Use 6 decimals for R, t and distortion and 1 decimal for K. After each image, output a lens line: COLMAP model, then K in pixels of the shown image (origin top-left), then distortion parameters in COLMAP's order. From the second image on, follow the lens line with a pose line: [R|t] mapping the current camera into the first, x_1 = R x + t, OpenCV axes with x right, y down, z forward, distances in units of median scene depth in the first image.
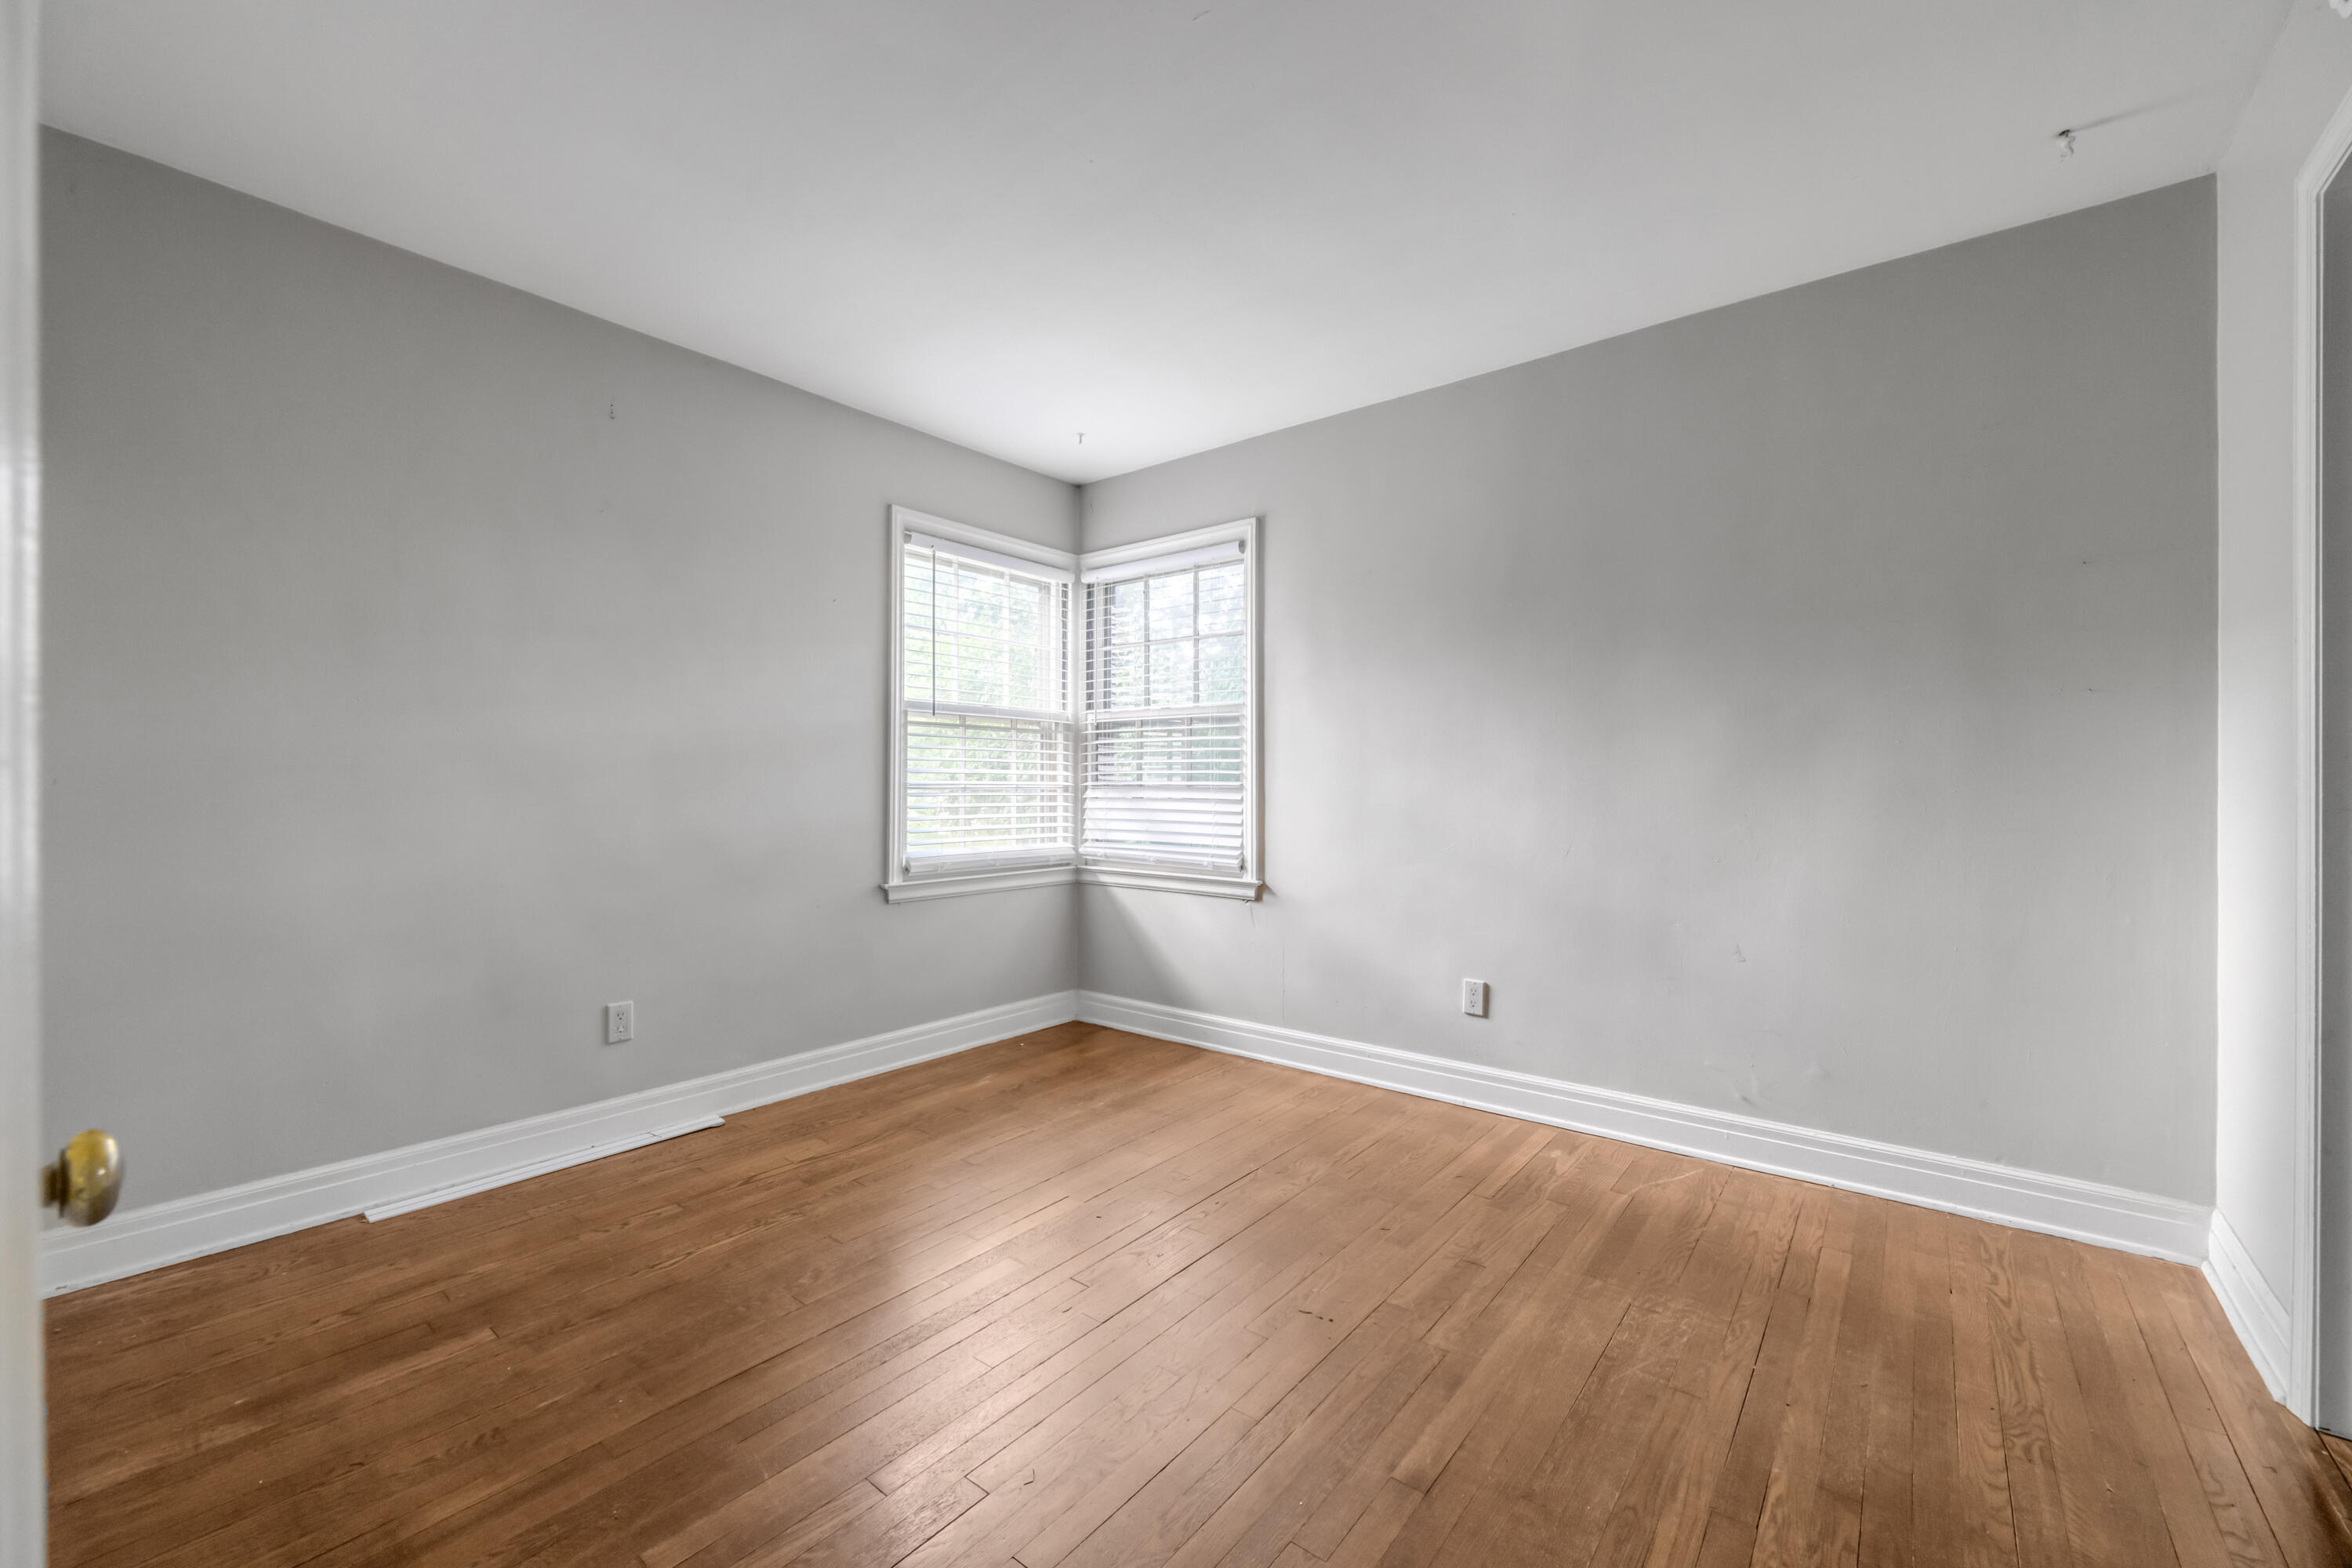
lens RADIAL K [[954.0, 0, 1176.0], [0, 954.0, 784.0], [0, 0, 1]] dist [-0.000811, 0.000022]
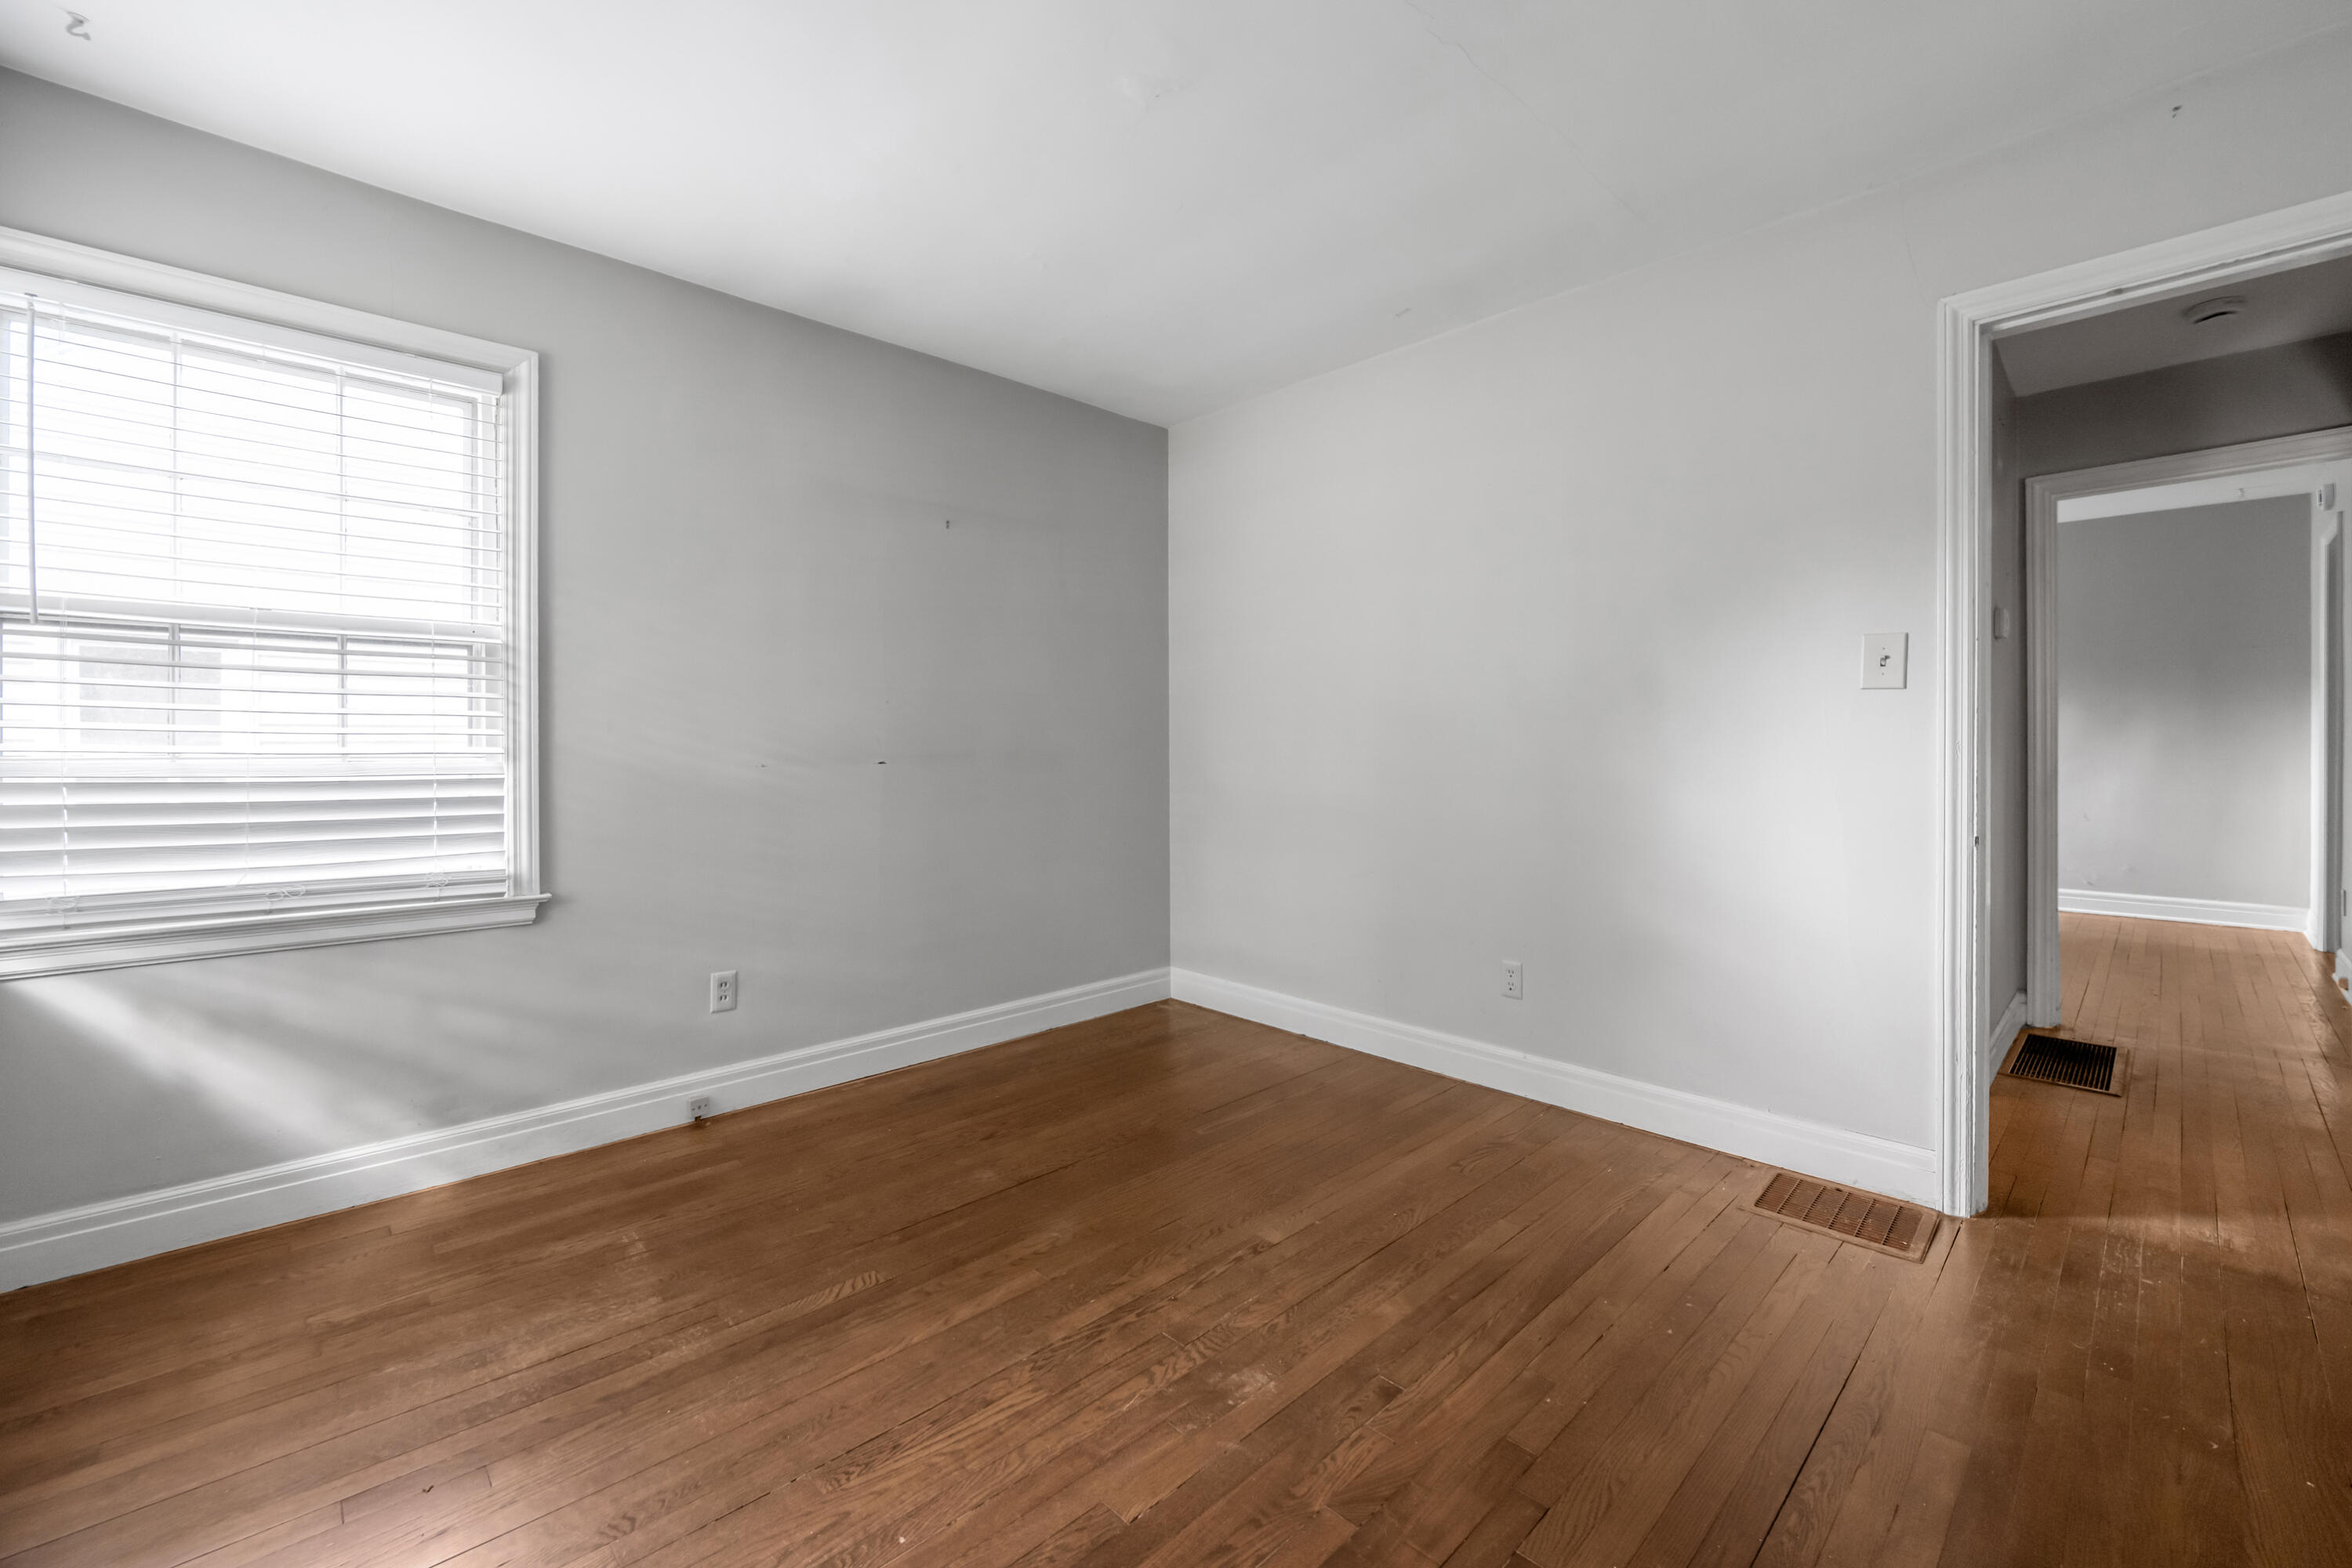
lens RADIAL K [[954.0, 0, 1176.0], [0, 954.0, 784.0], [0, 0, 1]] dist [-0.000811, 0.000022]
pose [[0.146129, -0.030659, 0.988790, -0.516620], [-0.000065, 0.999519, 0.031001, 0.001543], [-0.989265, -0.004594, 0.146057, 0.451513]]
